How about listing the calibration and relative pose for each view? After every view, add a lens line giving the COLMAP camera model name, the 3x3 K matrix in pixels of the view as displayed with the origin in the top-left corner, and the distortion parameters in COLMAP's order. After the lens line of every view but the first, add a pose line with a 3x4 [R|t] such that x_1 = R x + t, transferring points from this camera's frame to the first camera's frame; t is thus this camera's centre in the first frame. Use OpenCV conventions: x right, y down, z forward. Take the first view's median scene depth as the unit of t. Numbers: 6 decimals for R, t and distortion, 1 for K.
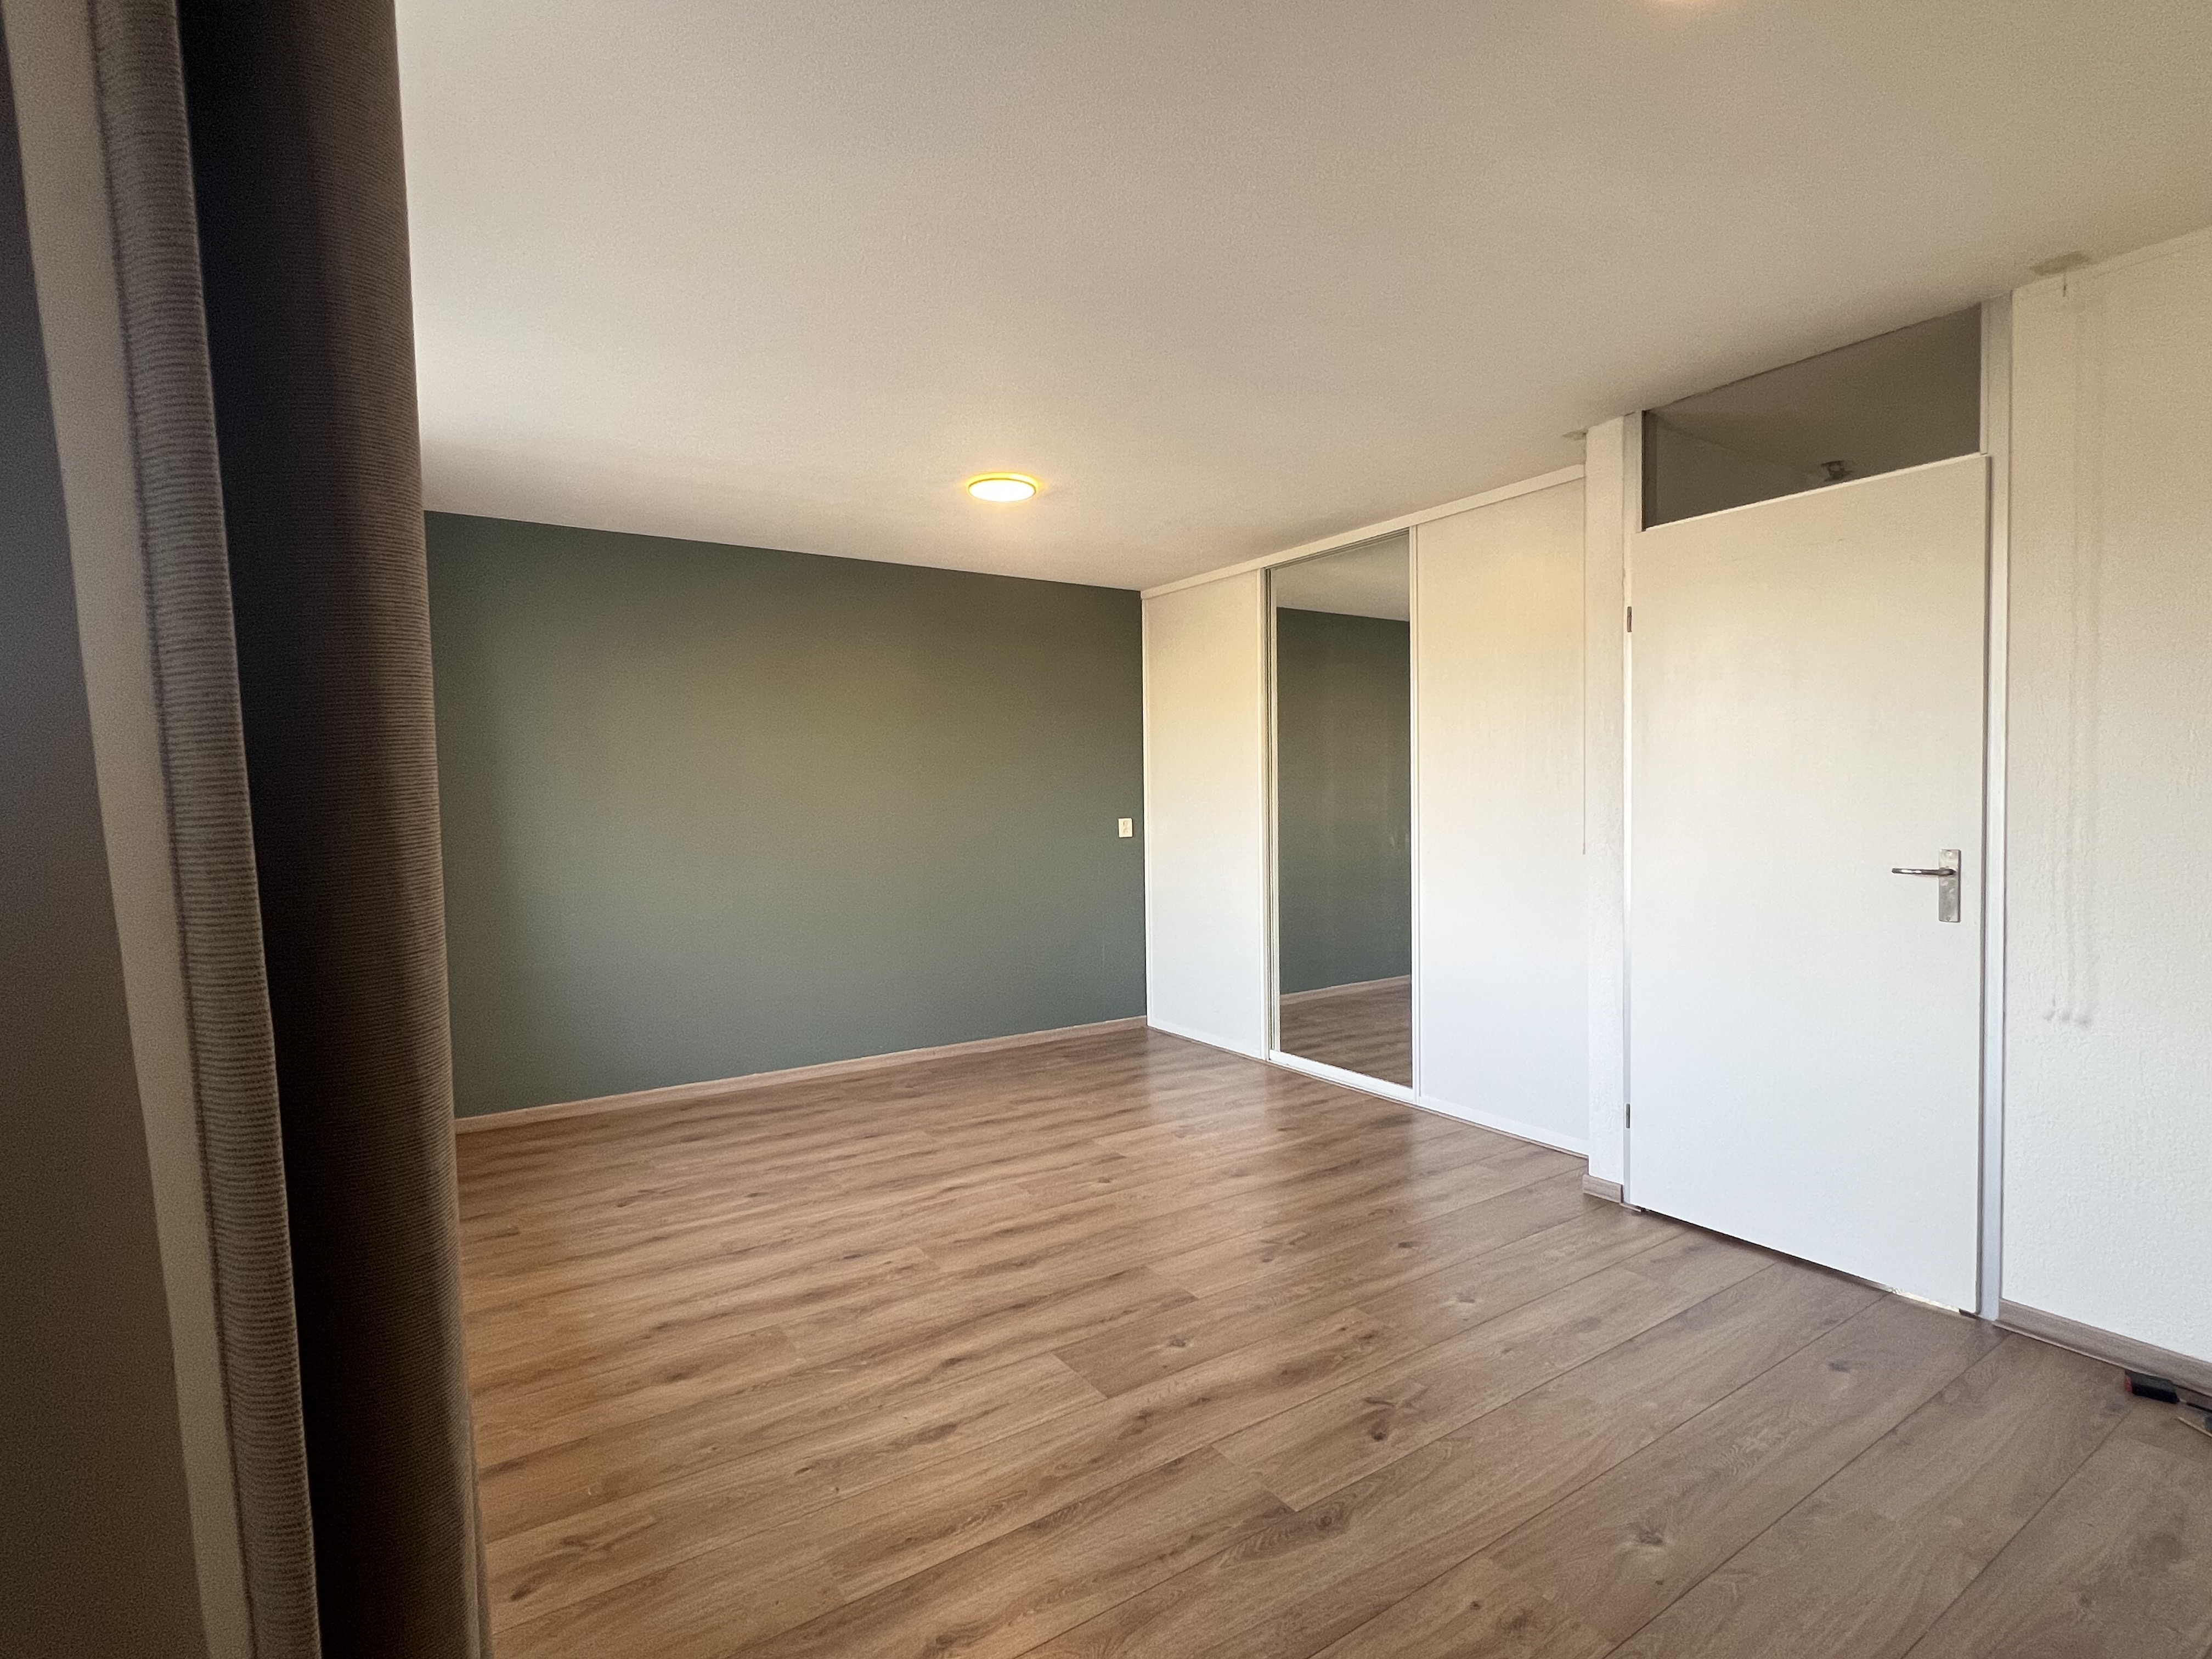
lens RADIAL K [[1045.4, 0, 1098.4], [0, 1045.4, 836.6], [0, 0, 1]] dist [0.002133, -0.000196]
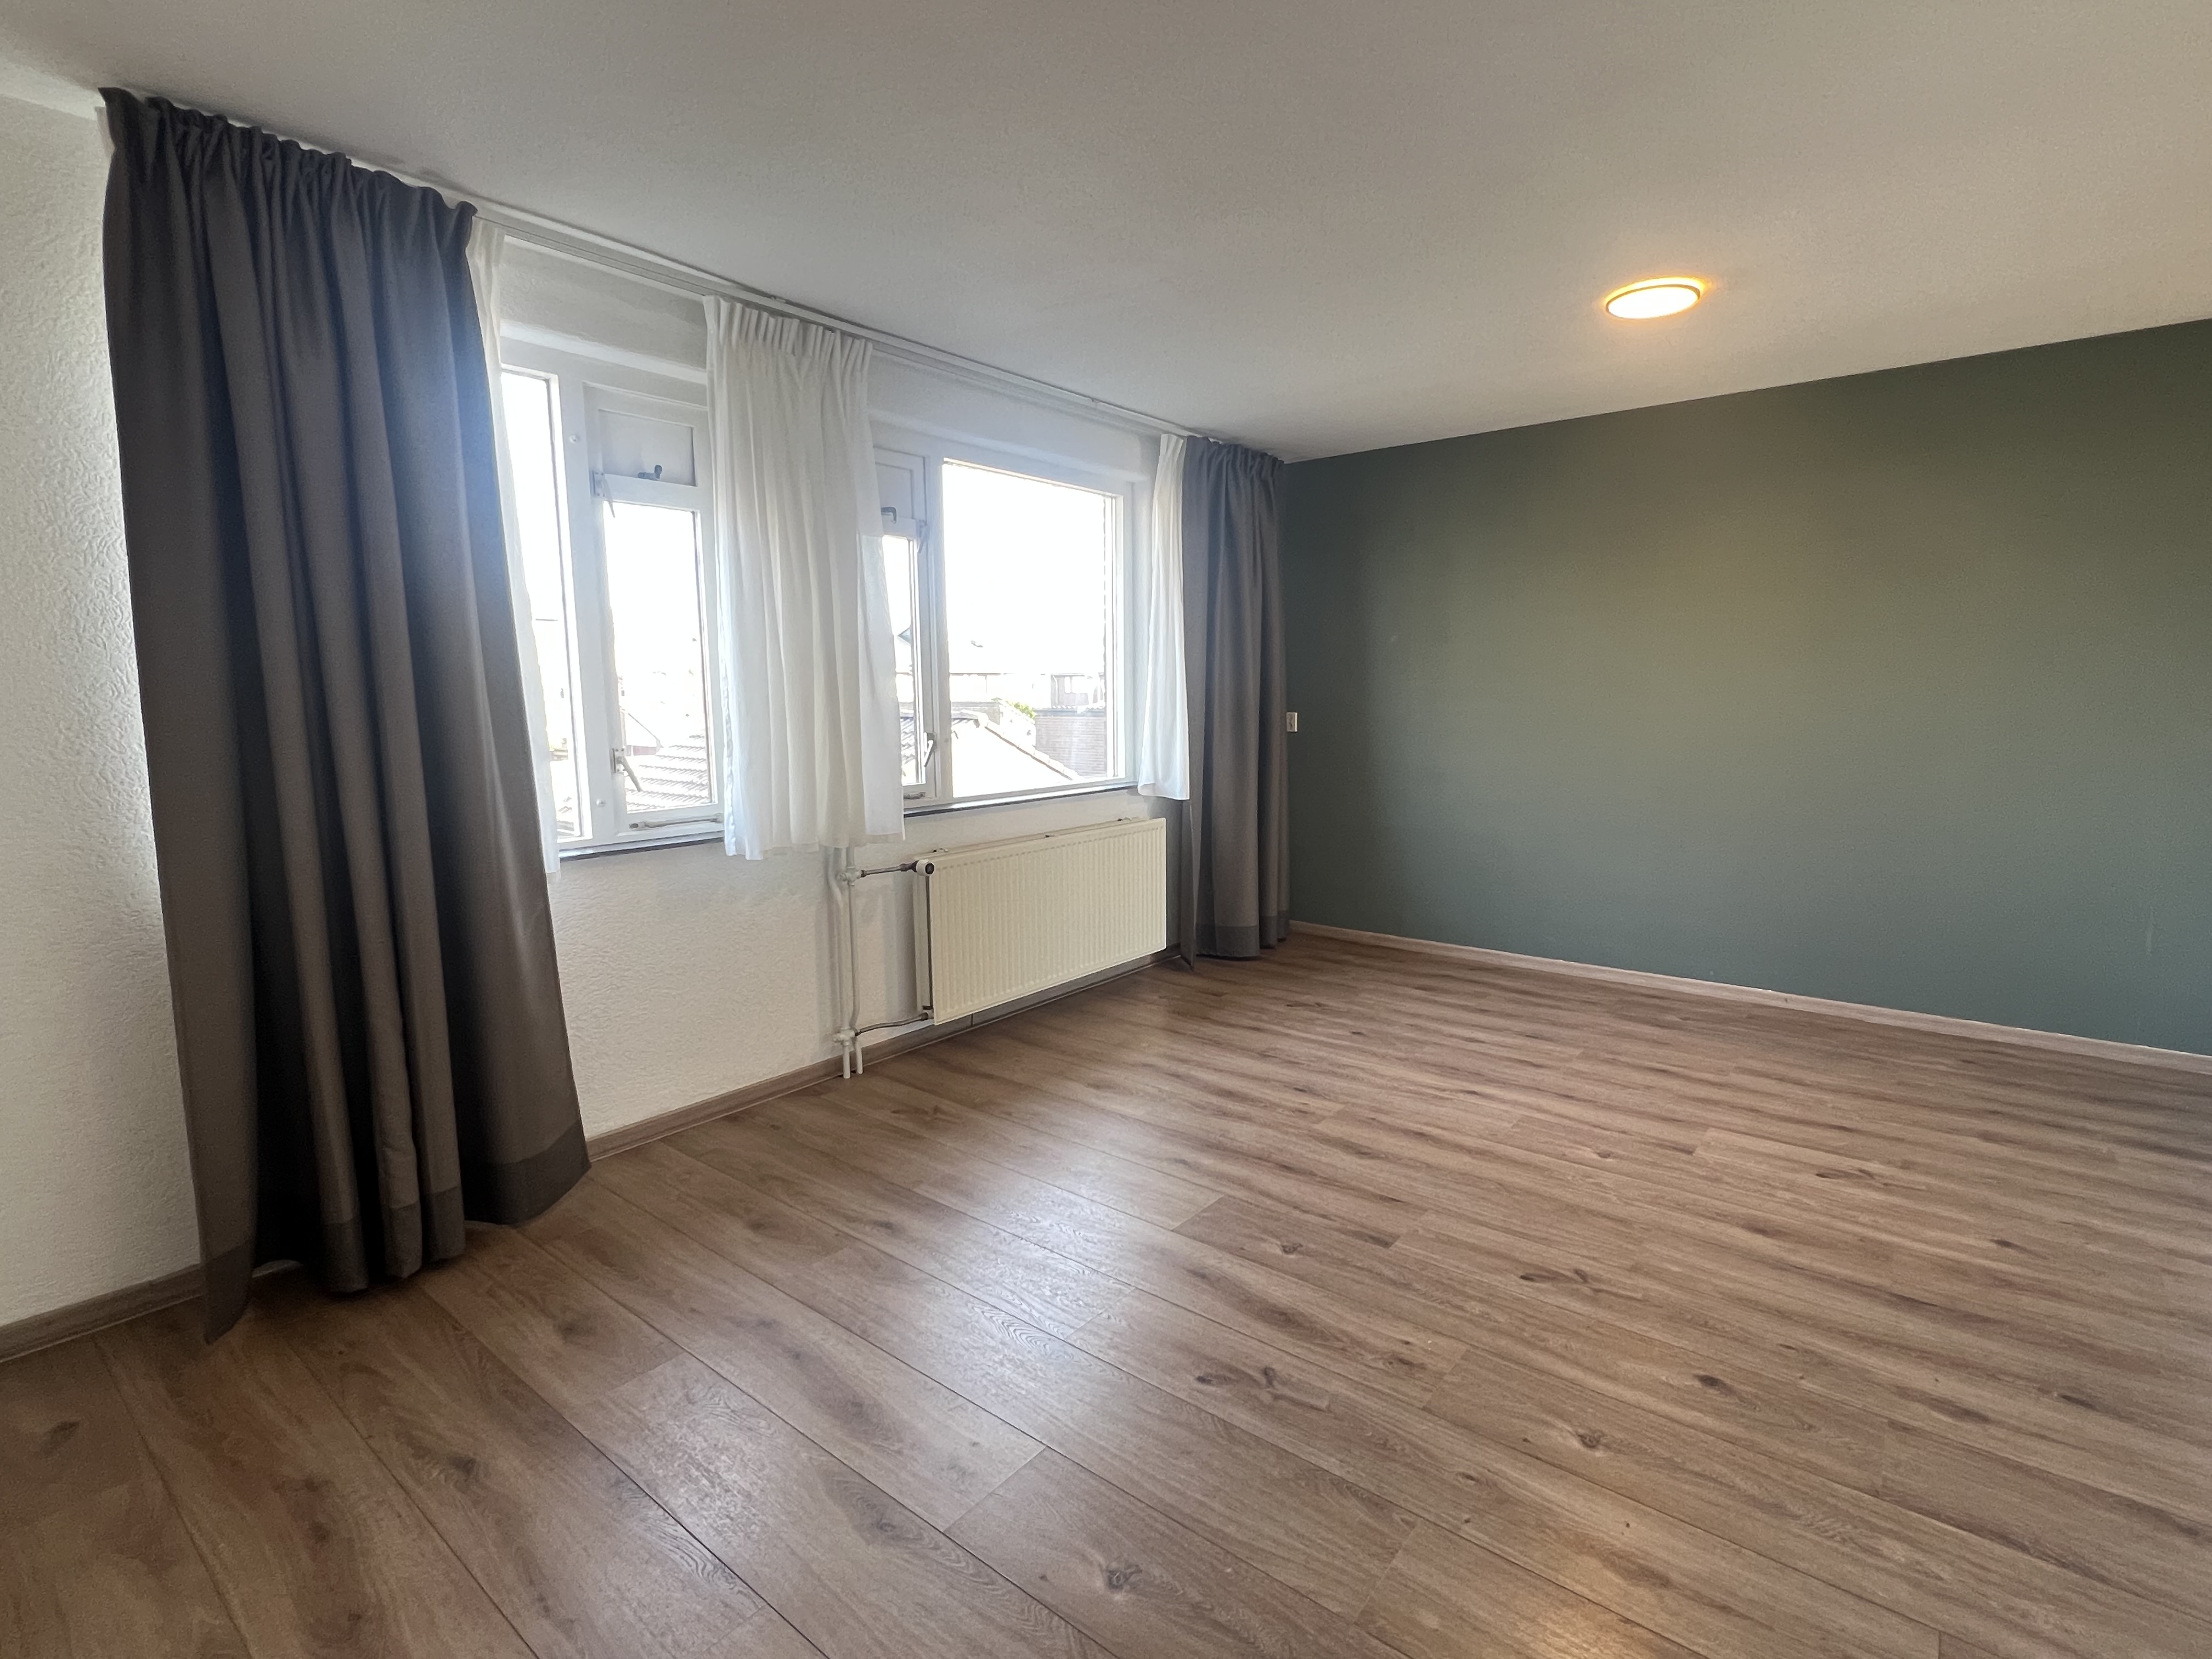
lens RADIAL K [[1045.4, 0, 1095.3], [0, 1045.4, 827.0], [0, 0, 1]] dist [0.002133, -0.000196]
pose [[0.320518, 0.135201, -0.937544, 0.574504], [-0.029972, 0.990713, 0.132622, -0.023012], [0.946768, -0.014407, 0.321593, 0.333360]]
